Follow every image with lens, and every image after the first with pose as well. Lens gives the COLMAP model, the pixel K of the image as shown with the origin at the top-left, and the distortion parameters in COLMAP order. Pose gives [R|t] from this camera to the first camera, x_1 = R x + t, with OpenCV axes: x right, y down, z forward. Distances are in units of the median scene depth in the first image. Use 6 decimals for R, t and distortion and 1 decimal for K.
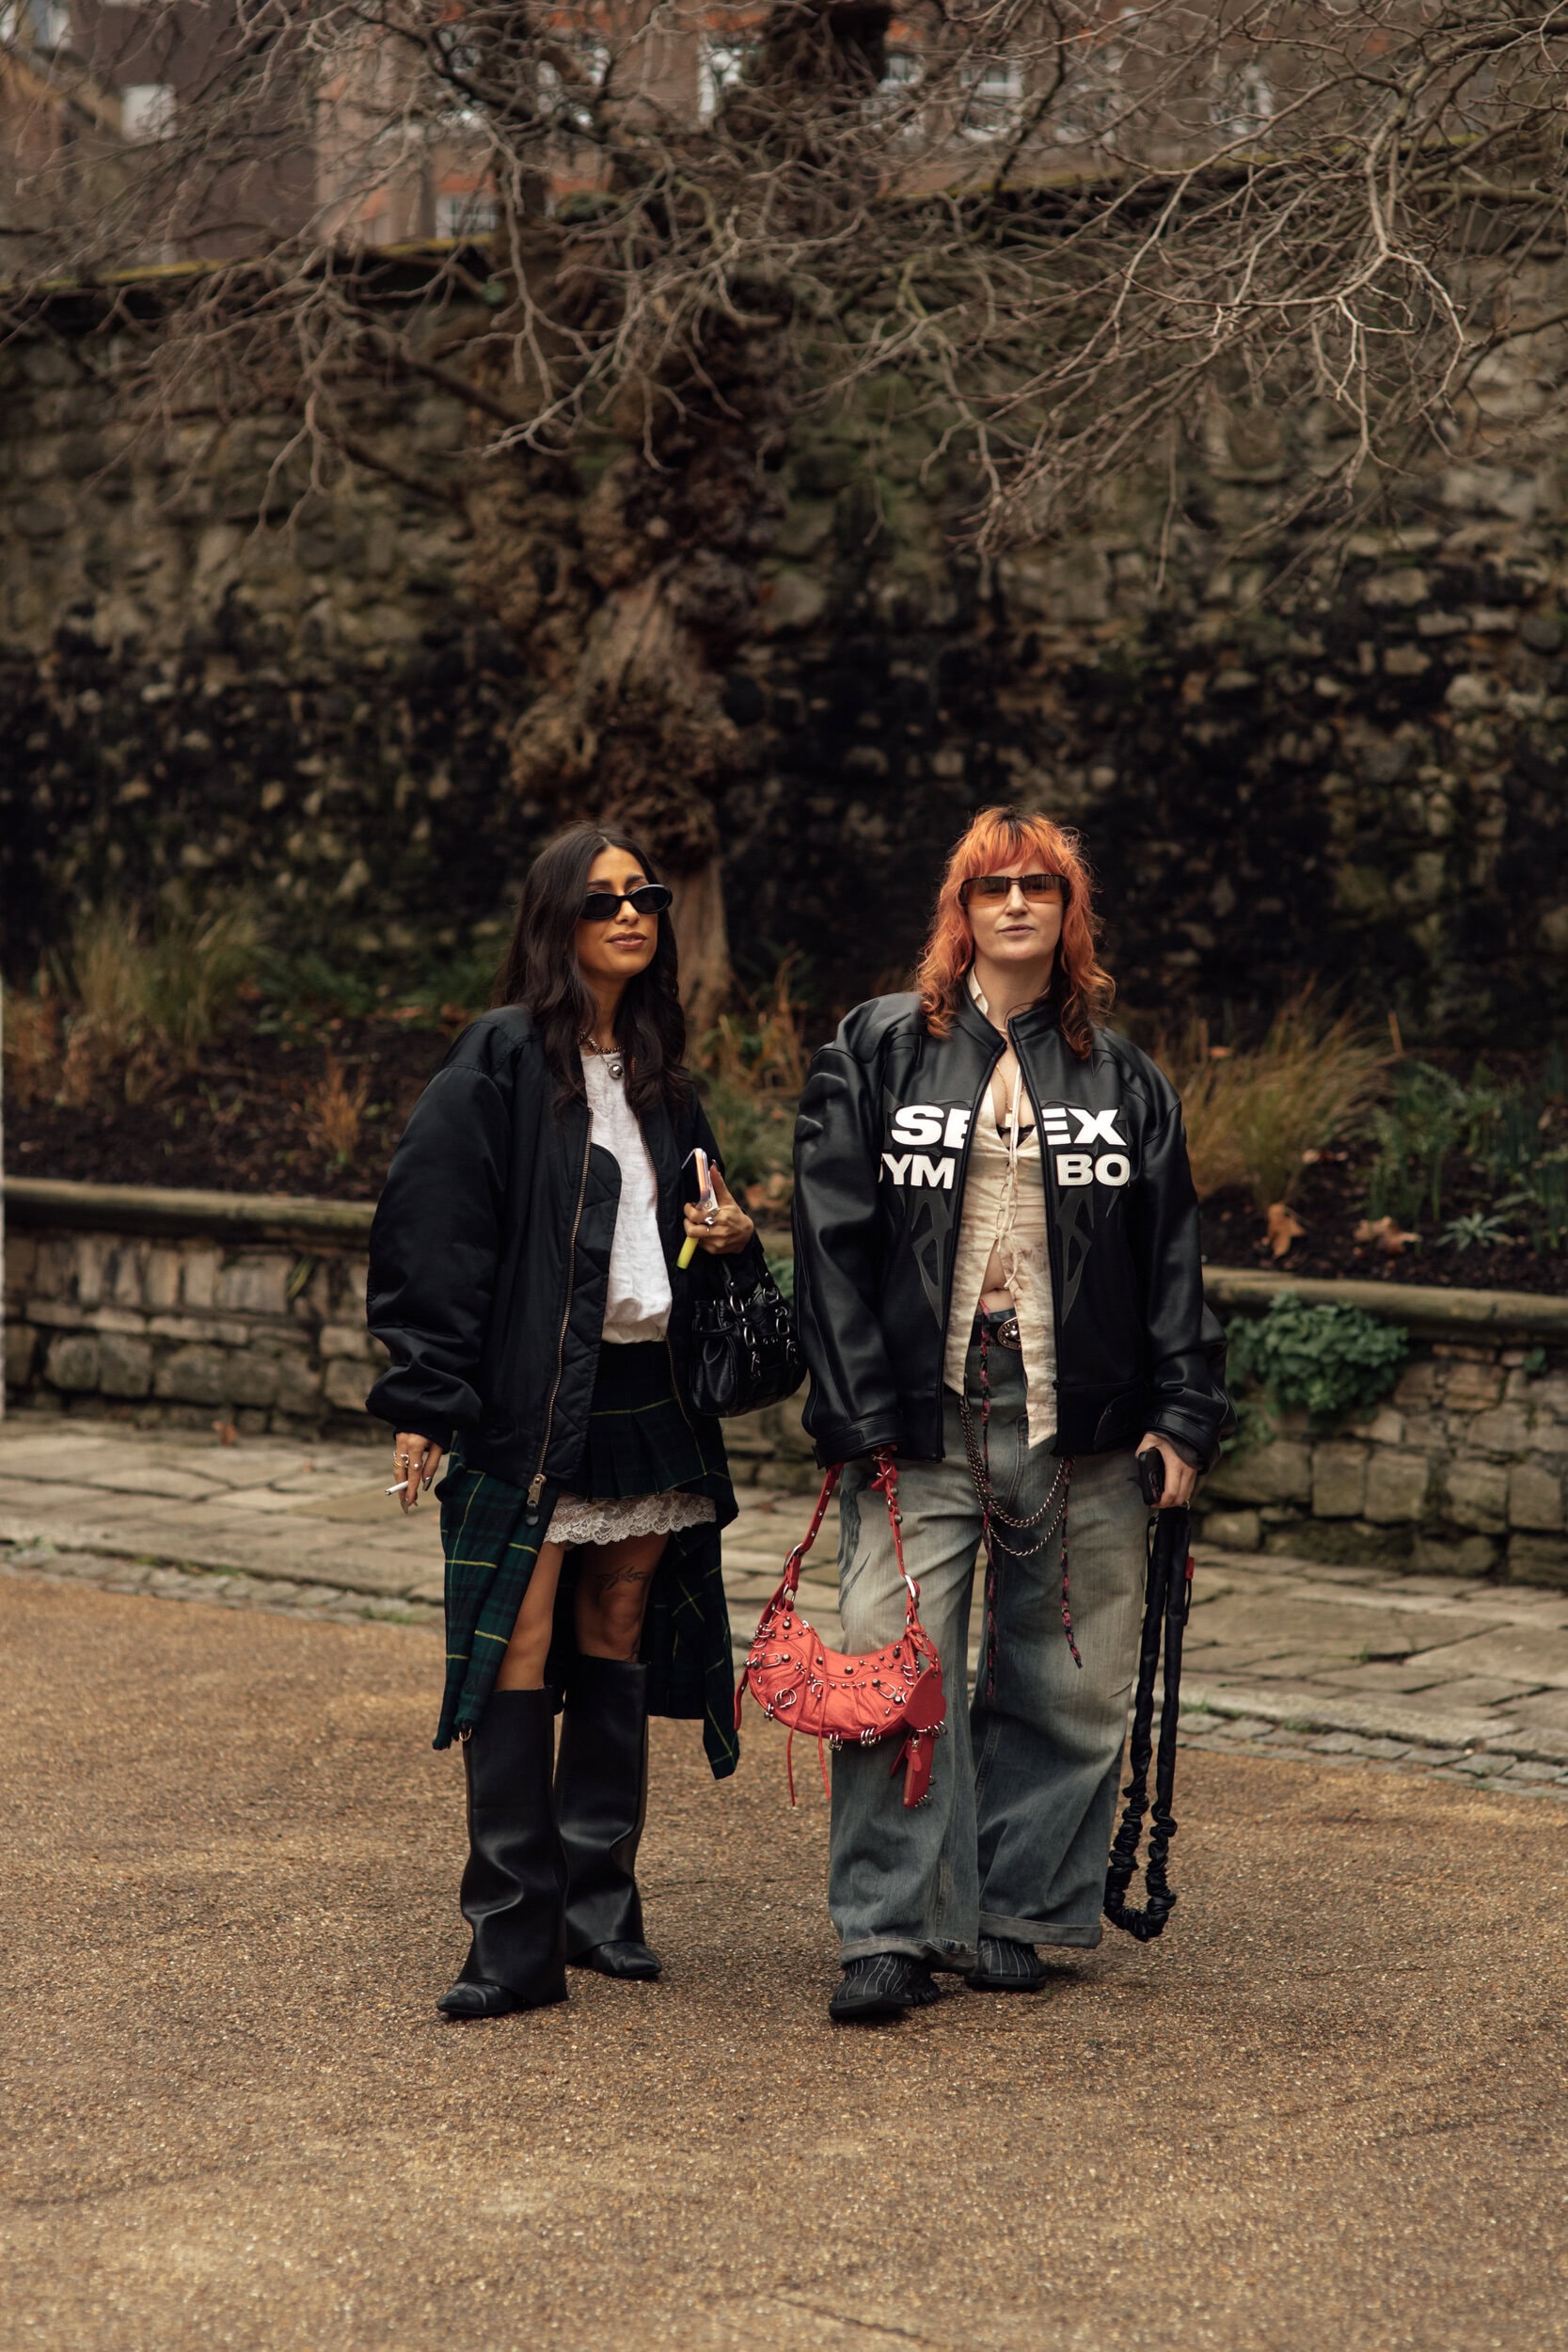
lens RADIAL K [[5584.2, 0, 783.4], [0, 5584.2, 1172.7], [0, 0, 1]] dist [-0.015829, 0.000000]
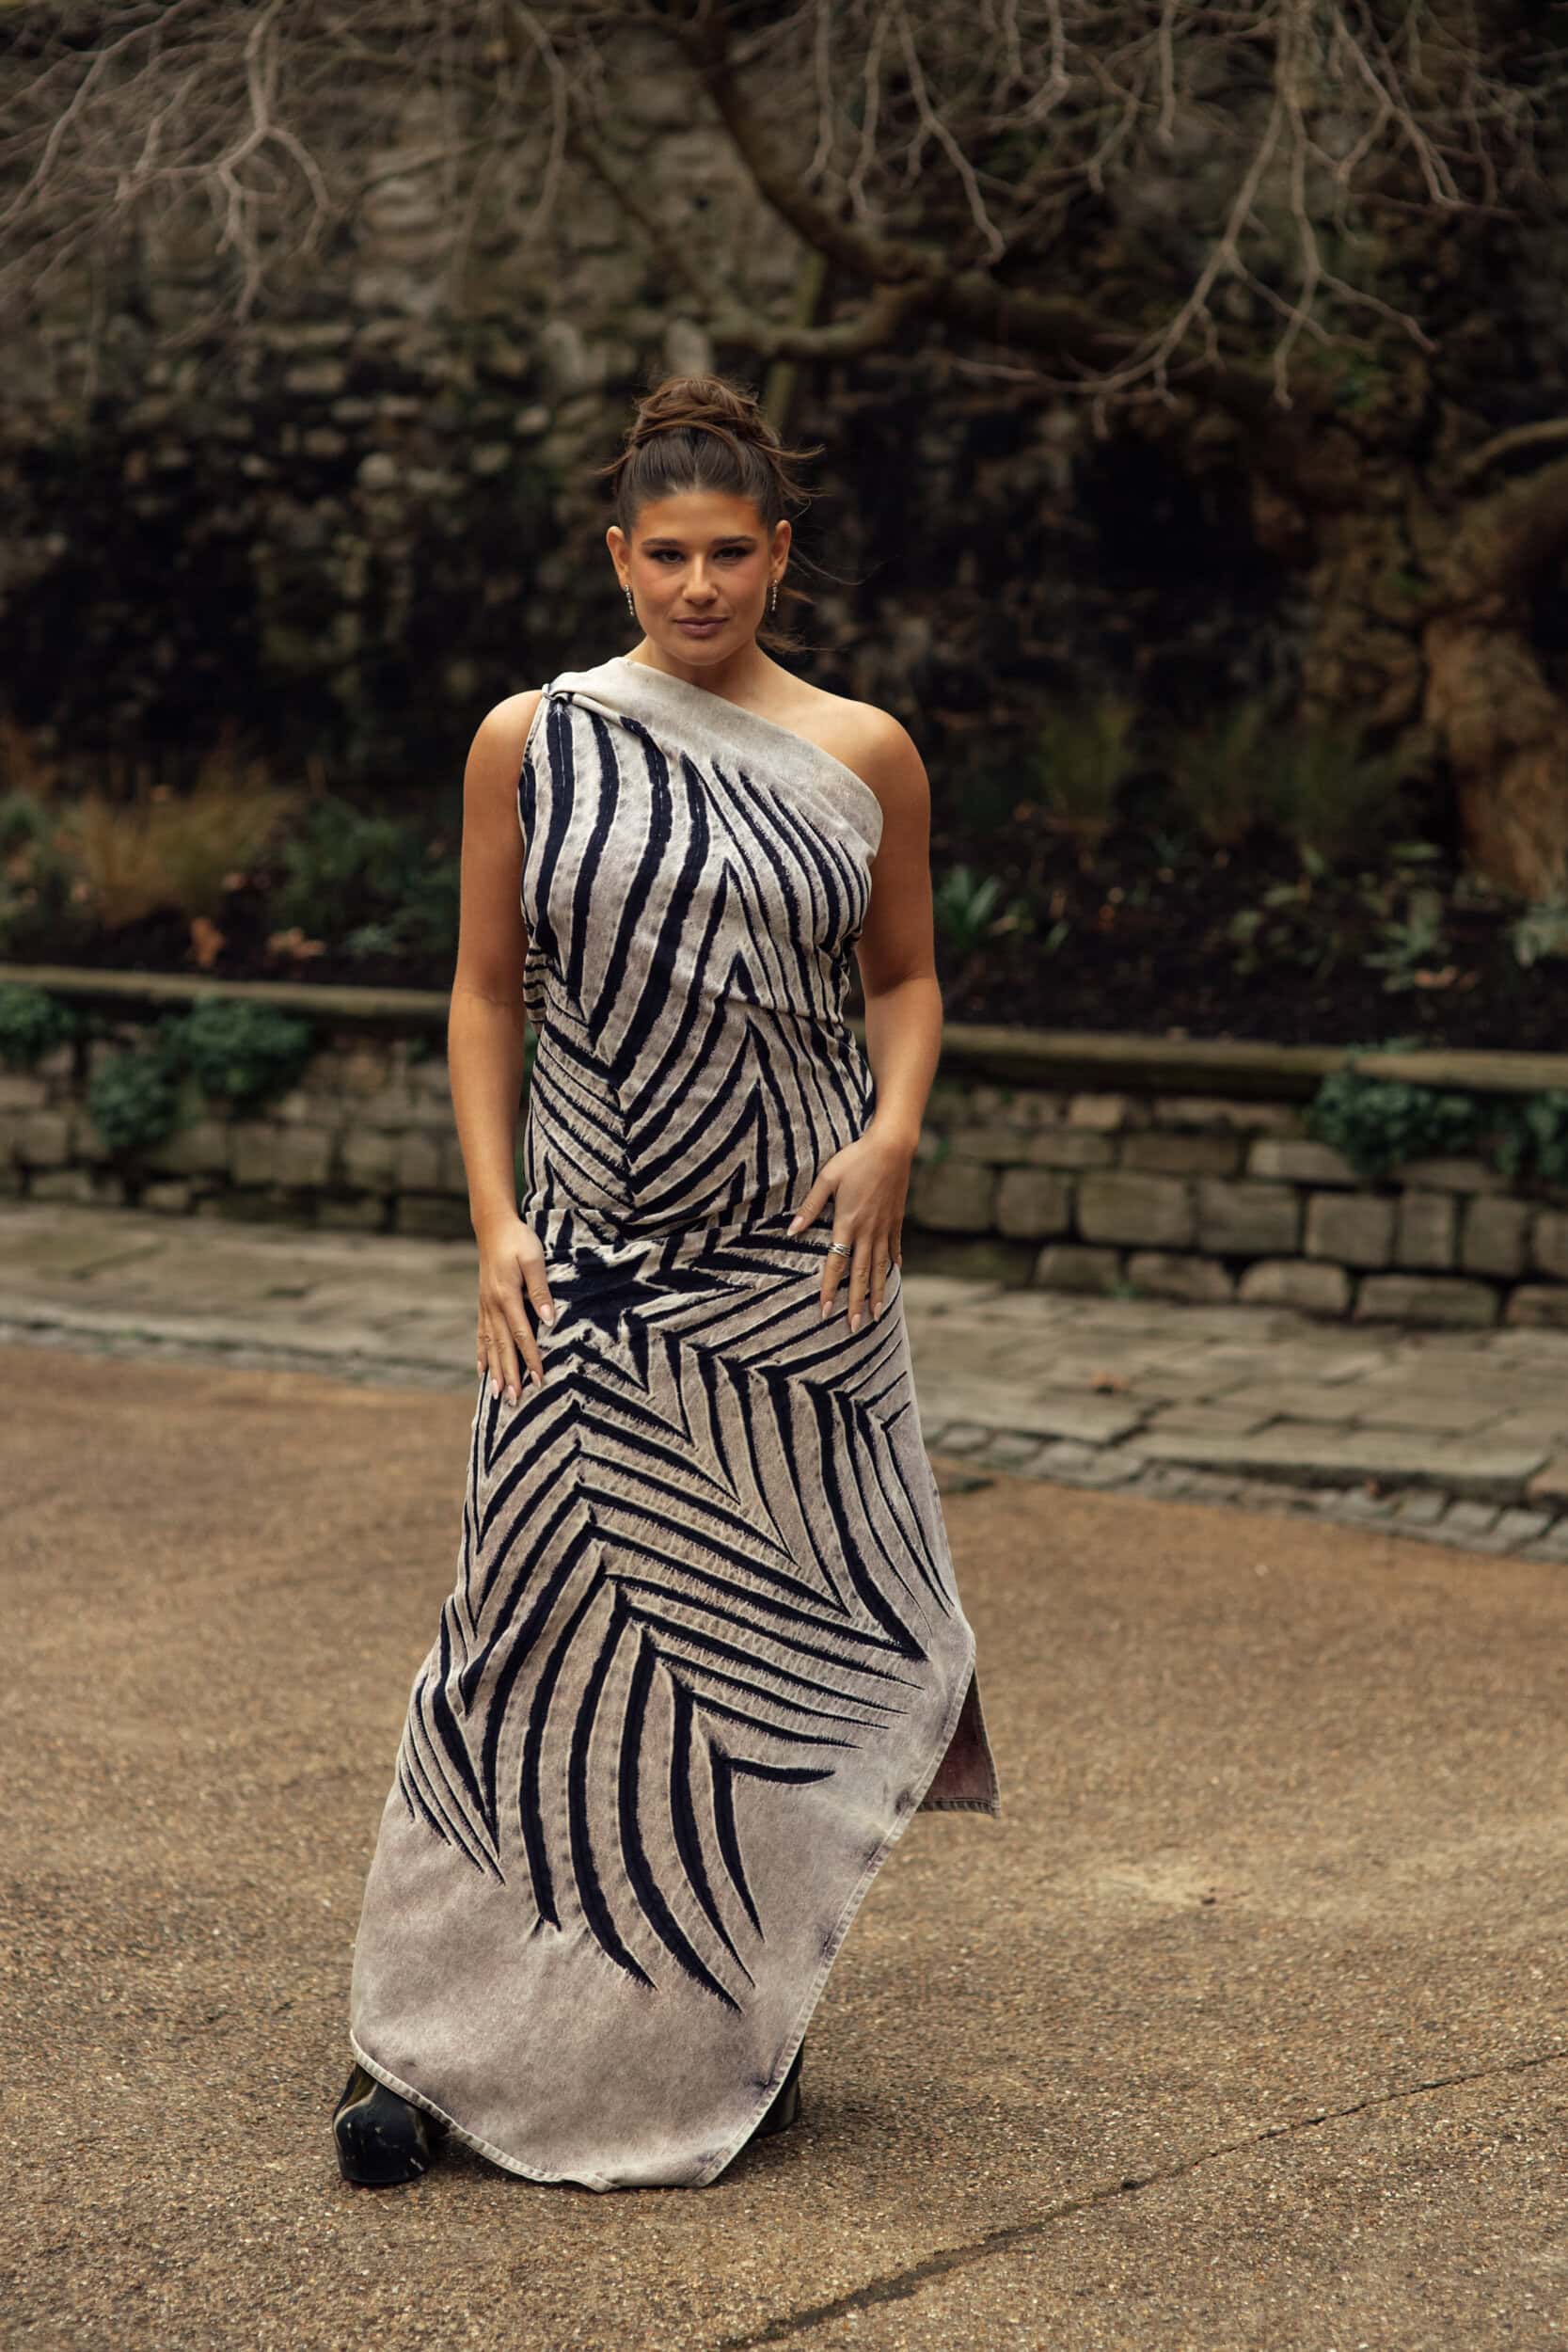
lens RADIAL K [[5584.2, 0, 778.7], [0, 5584.2, 1169.7], [0, 0, 1]] dist [-0.015829, 0.000000]
pose [[0.983805, -0.018645, 0.178271, -0.001390], [0.010744, 0.998921, 0.045182, 0.004616], [-0.178921, -0.042535, 0.982944, -0.128548]]
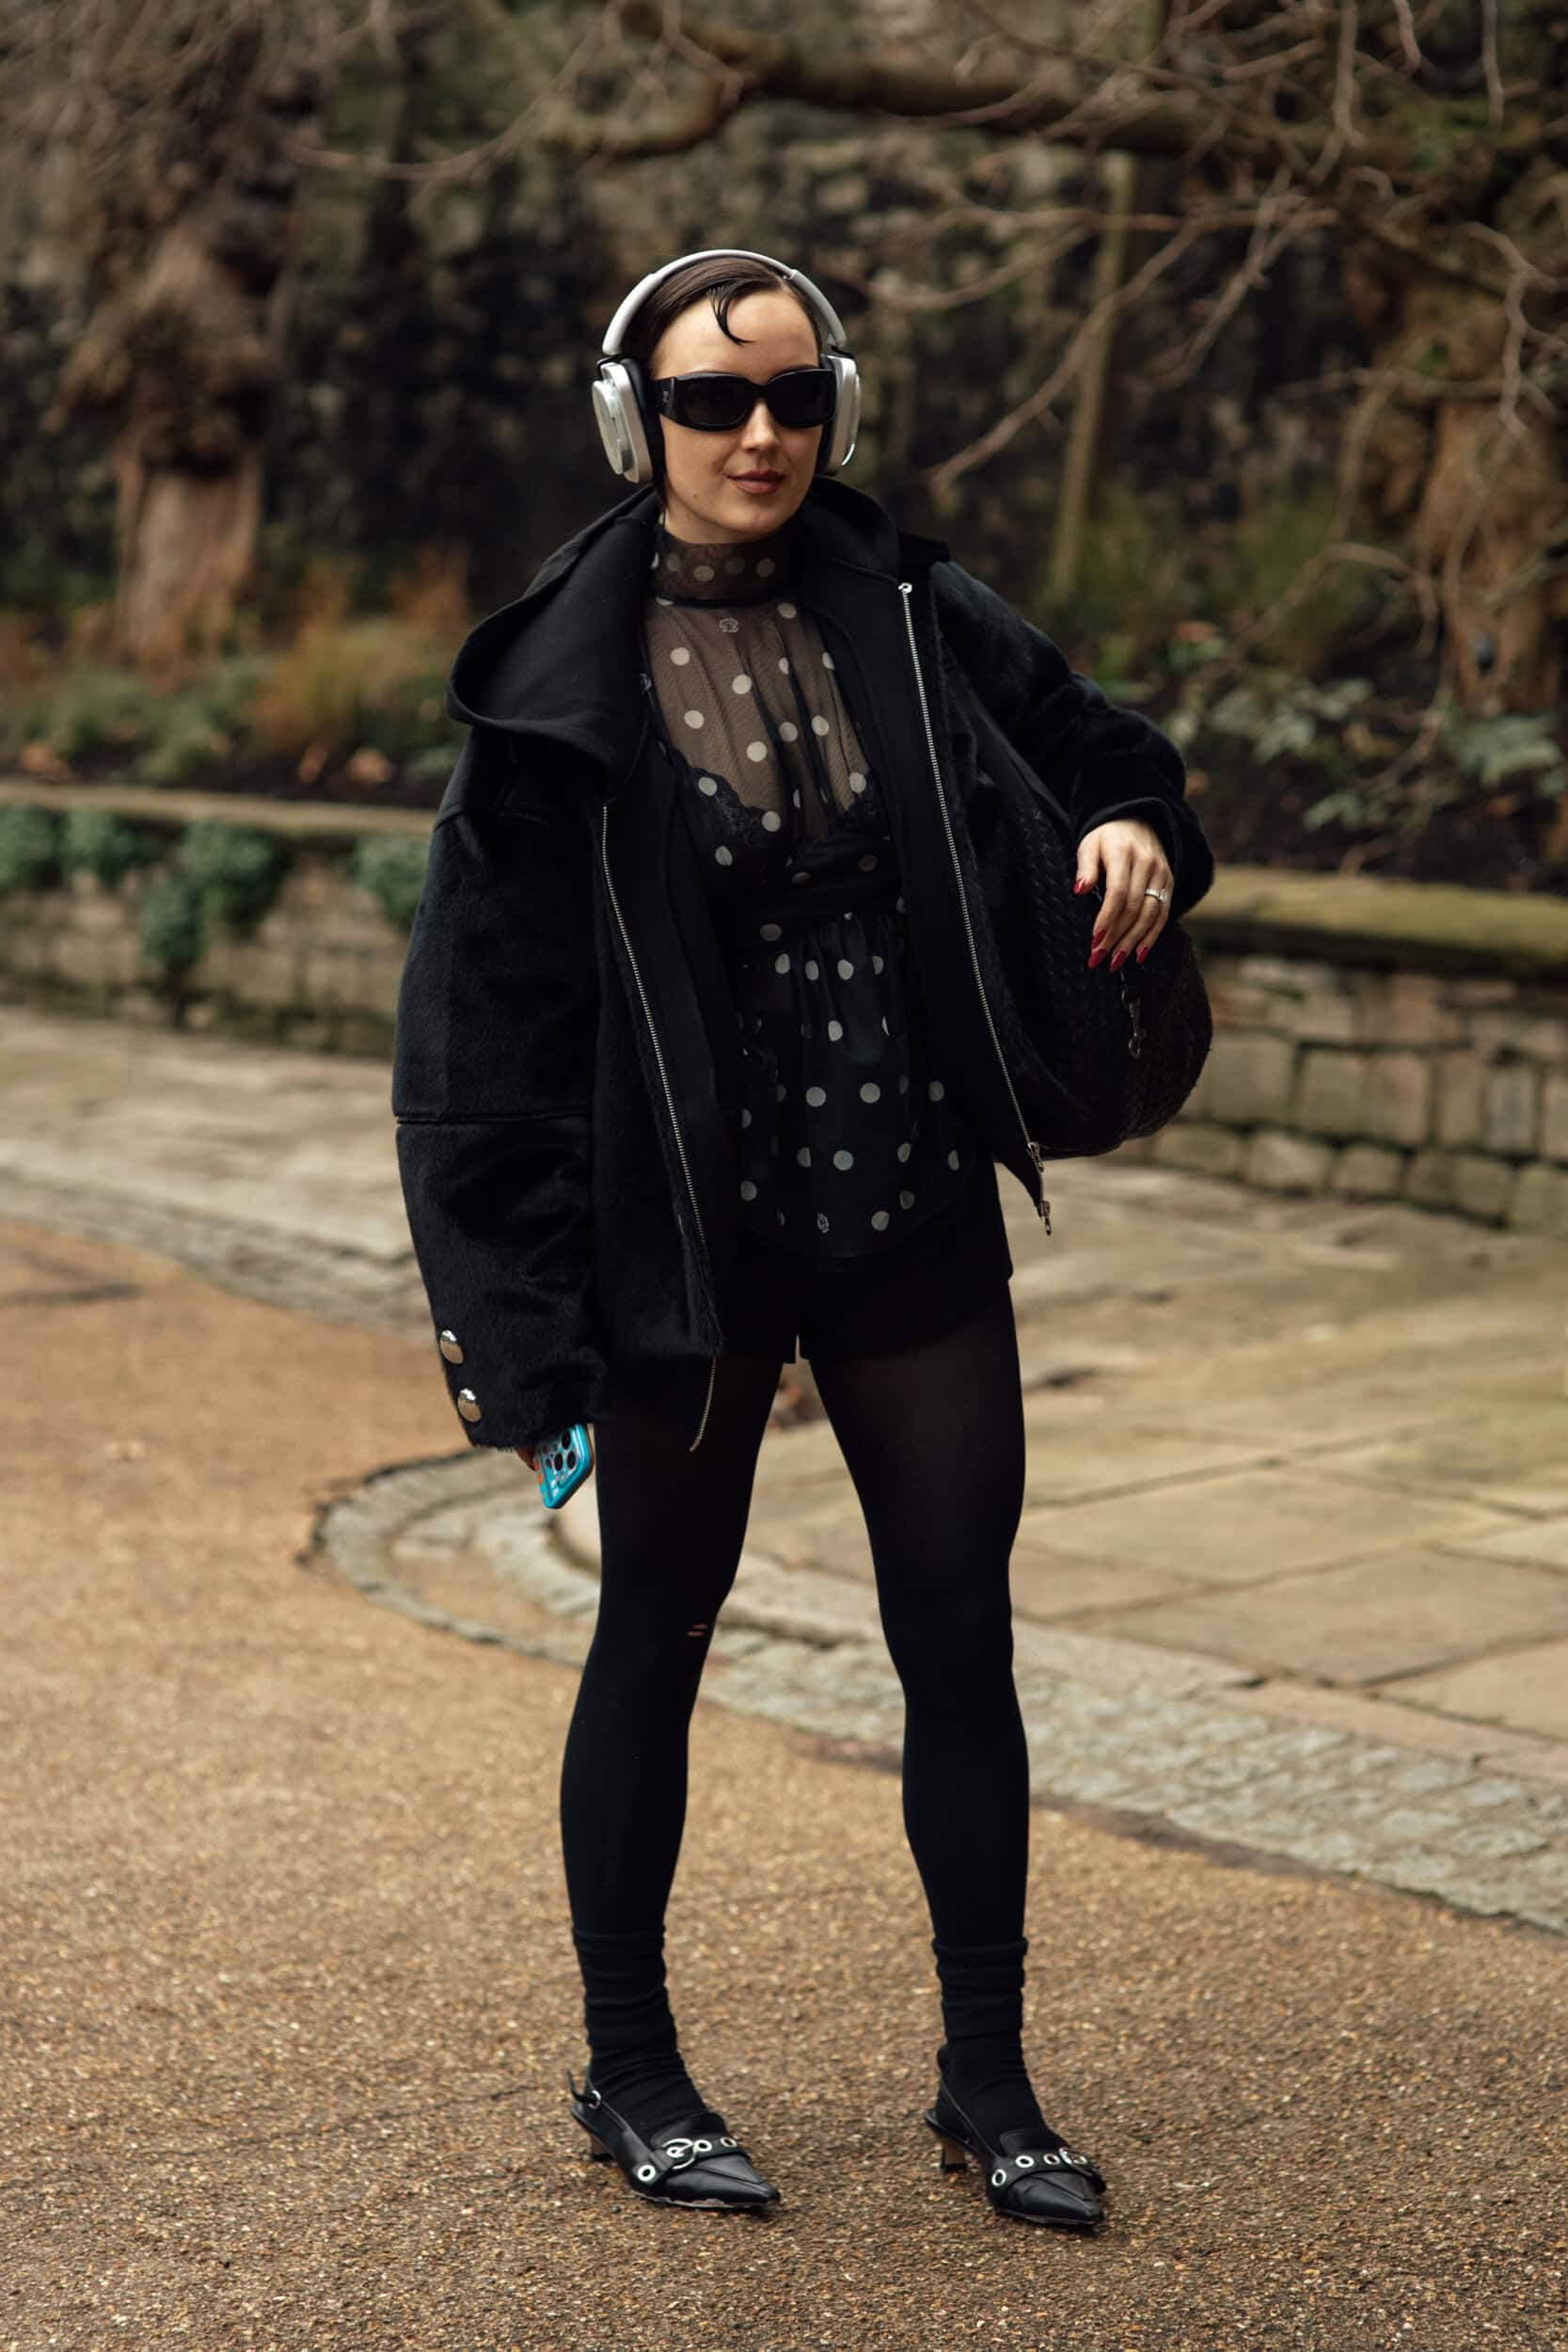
lens RADIAL K [[5584.2, 0, 782.1], [0, 5584.2, 1184.3], [0, 0, 1]] dist [-0.015829, 0.000000]
pose [[0.980839, -0.011202, -0.194498, 0.317993], [0.025010, 0.997325, 0.068681, 0.014894], [0.193209, -0.072230, 0.978495, -0.104967]]
